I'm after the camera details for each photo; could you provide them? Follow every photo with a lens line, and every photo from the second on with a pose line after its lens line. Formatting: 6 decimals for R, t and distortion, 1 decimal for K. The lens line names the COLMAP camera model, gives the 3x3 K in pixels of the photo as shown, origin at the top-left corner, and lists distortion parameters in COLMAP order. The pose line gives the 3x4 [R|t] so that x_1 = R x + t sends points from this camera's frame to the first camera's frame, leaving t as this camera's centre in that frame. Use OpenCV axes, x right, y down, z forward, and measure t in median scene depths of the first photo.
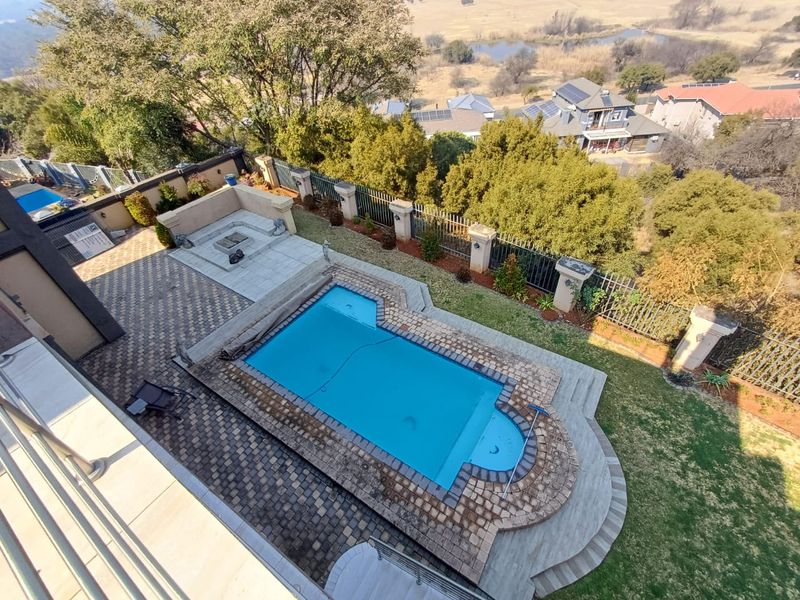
lens RADIAL K [[359.4, 0, 400.0], [0, 359.4, 300.0], [0, 0, 1]] dist [0.004840, -0.001304]
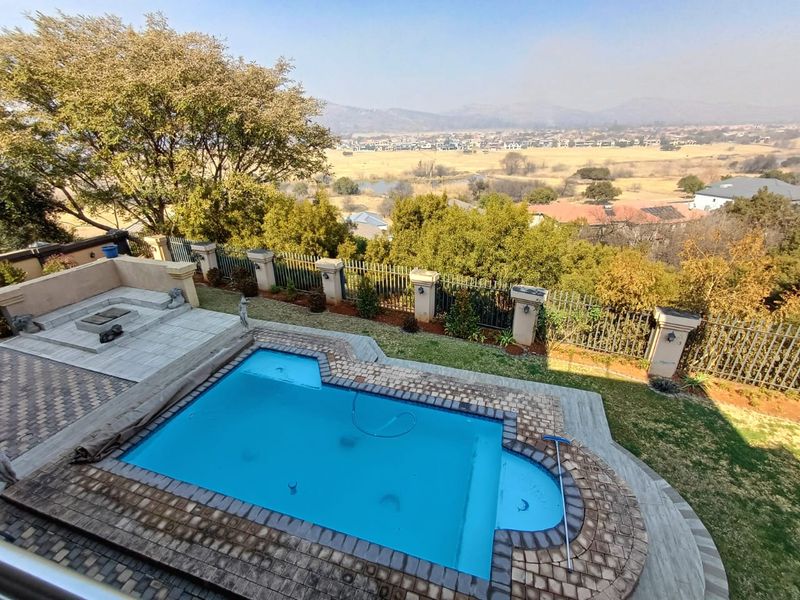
lens RADIAL K [[359.4, 0, 400.0], [0, 359.4, 300.0], [0, 0, 1]] dist [0.004840, -0.001304]
pose [[0.961312, -0.065318, 0.267607, -0.091950], [0.142350, 0.949505, -0.279601, 0.129974], [-0.235831, 0.306878, 0.922068, 0.182207]]
